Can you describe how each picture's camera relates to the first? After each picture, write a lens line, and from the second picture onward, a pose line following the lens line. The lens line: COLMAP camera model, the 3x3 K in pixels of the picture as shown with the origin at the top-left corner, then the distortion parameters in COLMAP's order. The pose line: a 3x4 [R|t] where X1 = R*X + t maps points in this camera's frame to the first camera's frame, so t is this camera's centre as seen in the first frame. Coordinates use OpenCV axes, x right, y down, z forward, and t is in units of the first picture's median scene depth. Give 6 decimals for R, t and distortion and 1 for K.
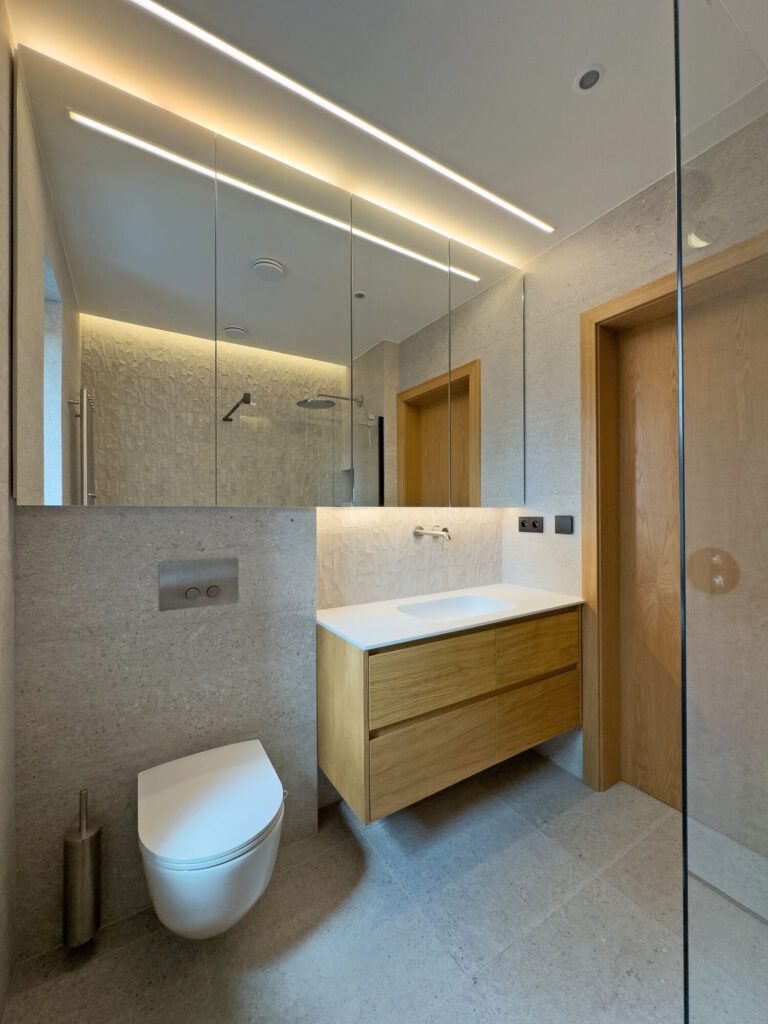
lens RADIAL K [[411.8, 0, 384.0], [0, 411.8, 512.0], [0, 0, 1]] dist [-0.001200, -0.000118]
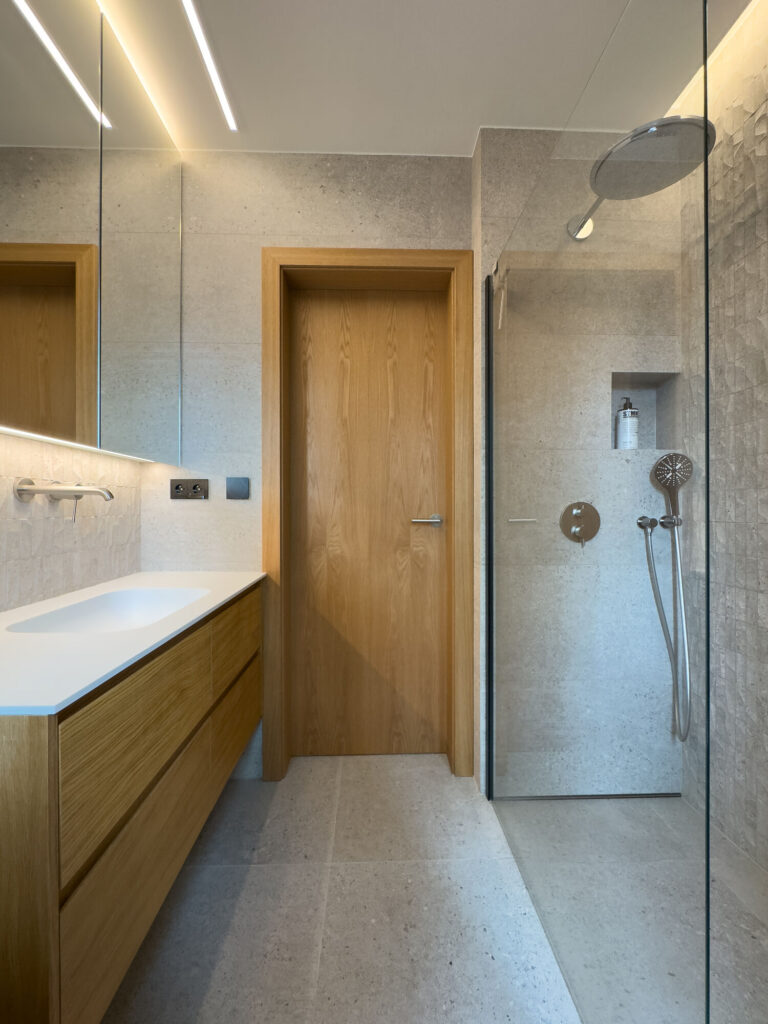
lens RADIAL K [[426.1, 0, 384.1], [0, 426.1, 510.8], [0, 0, 1]] dist [-0.004611, -0.000382]
pose [[0.501493, 0.003215, 0.865156, -0.177570], [-0.001933, 0.999995, -0.002596, 0.083771], [-0.865160, -0.000370, 0.501496, 0.326073]]
